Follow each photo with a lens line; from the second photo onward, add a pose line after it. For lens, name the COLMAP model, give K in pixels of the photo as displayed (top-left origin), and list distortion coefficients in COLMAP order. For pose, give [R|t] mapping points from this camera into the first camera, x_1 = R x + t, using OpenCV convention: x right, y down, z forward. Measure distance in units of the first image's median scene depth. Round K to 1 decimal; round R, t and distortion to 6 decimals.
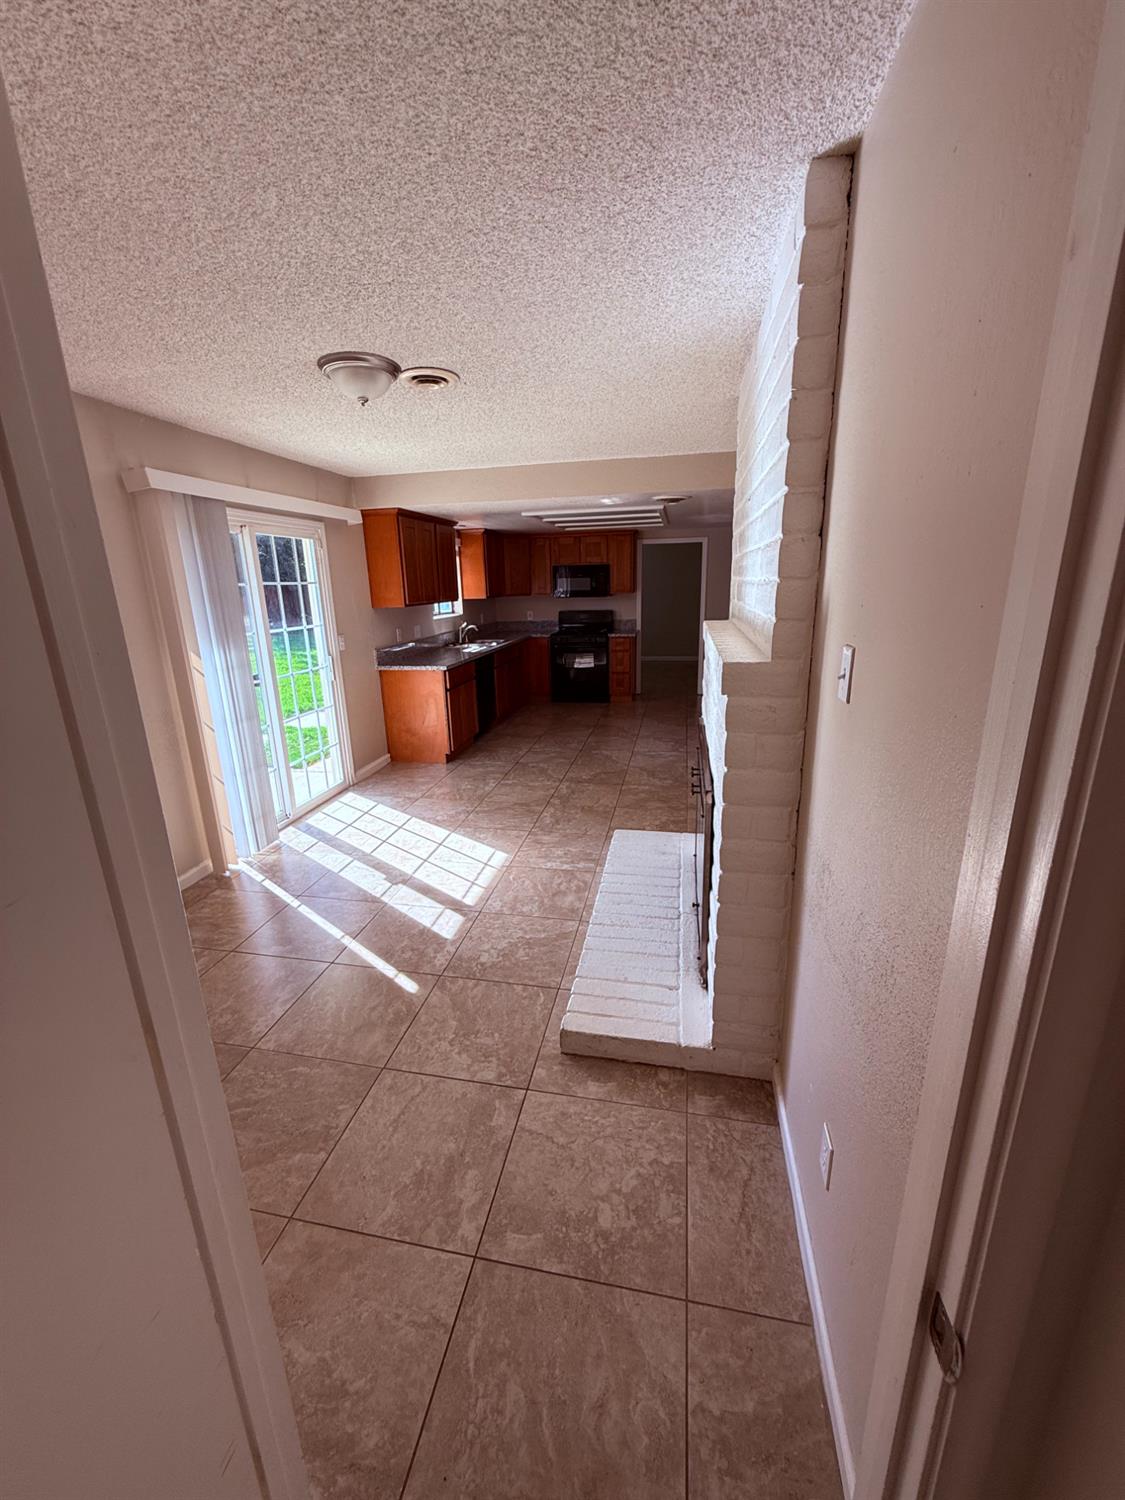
lens RADIAL K [[600.1, 0, 562.5], [0, 600.1, 750.0], [0, 0, 1]] dist [-0.000136, 0.000002]
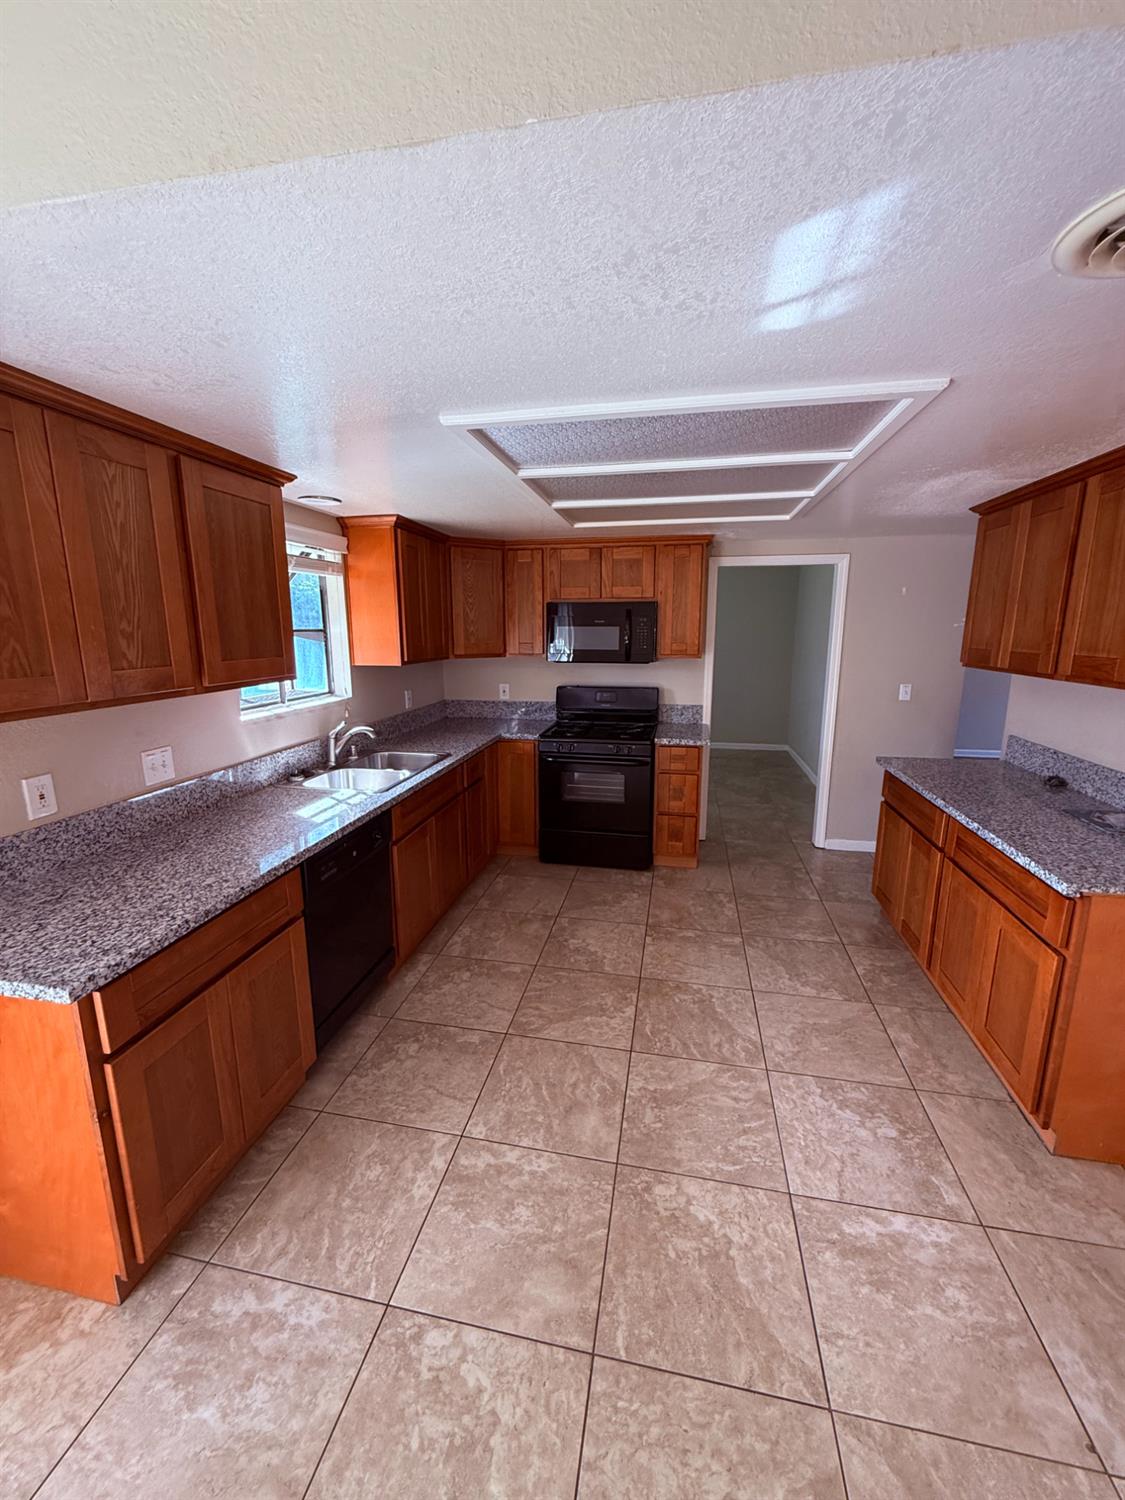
lens RADIAL K [[600.1, 0, 562.5], [0, 600.1, 750.0], [0, 0, 1]] dist [-0.000136, 0.000002]
pose [[0.999789, 0.020122, 0.004090, -0.002098], [-0.019785, 0.997329, -0.070312, -0.144795], [-0.005493, 0.070216, 0.997517, 0.496474]]
